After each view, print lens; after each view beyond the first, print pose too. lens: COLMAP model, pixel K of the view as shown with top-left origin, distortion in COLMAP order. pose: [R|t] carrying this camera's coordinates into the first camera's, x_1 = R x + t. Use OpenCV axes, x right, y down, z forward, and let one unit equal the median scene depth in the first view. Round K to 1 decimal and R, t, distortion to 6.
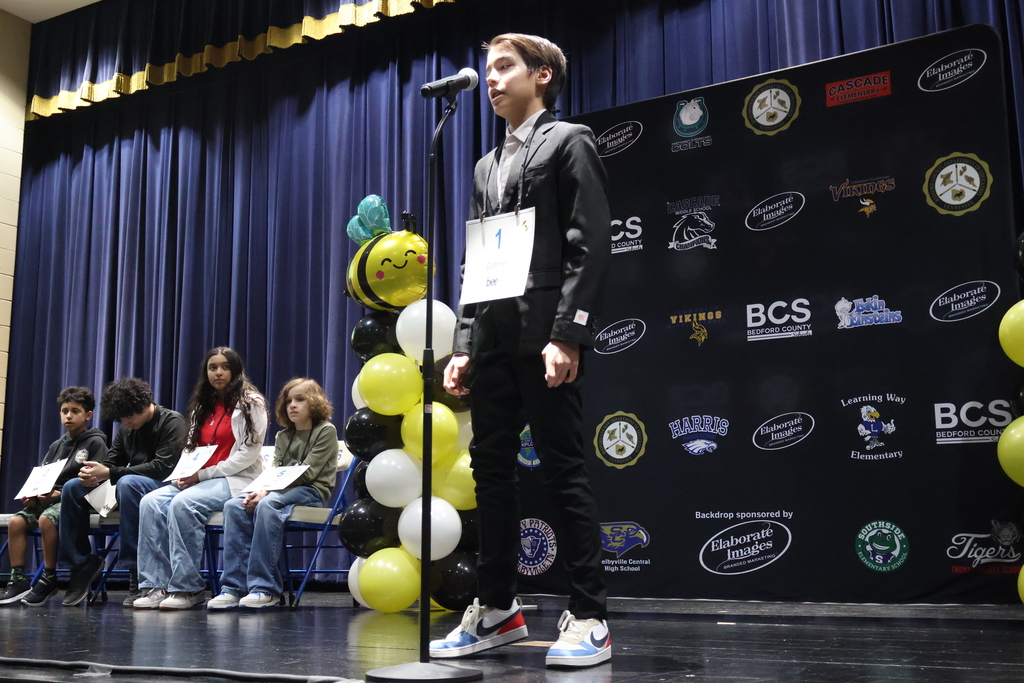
lens RADIAL K [[1134.1, 0, 512.9], [0, 1134.1, 340.5], [0, 0, 1]] dist [-0.009463, 0.000000]
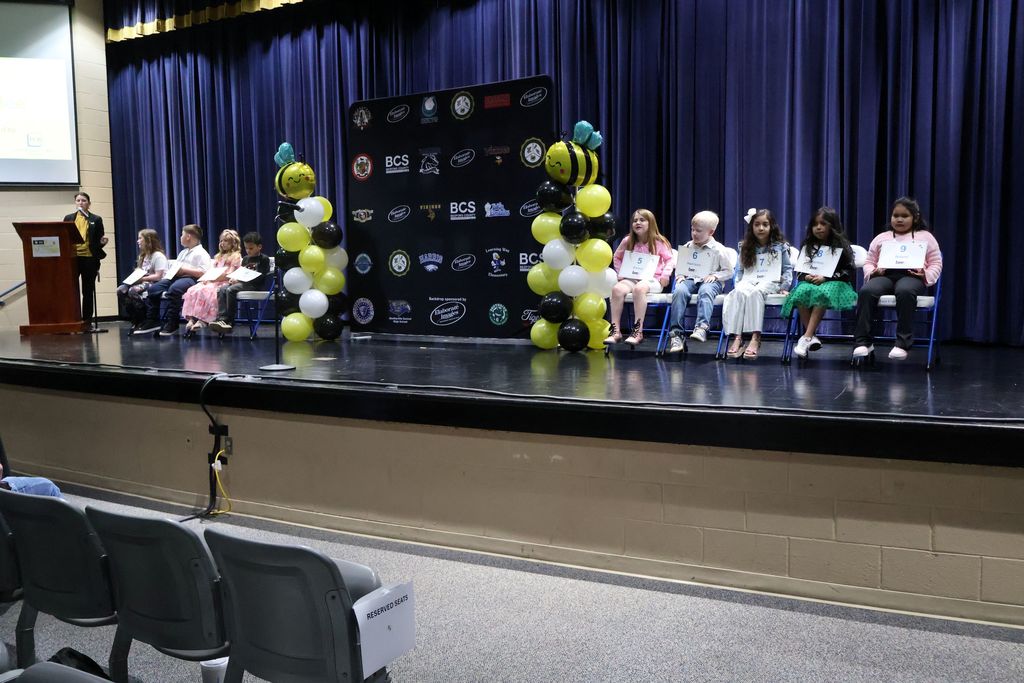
lens RADIAL K [[964.6, 0, 512.6], [0, 964.6, 344.7], [0, 0, 1]] dist [0.002474, 0.000000]
pose [[0.999409, -0.002011, -0.034313, 0.371169], [0.010939, 0.964983, 0.262084, -0.240034], [0.032584, -0.262304, 0.964435, -0.798422]]
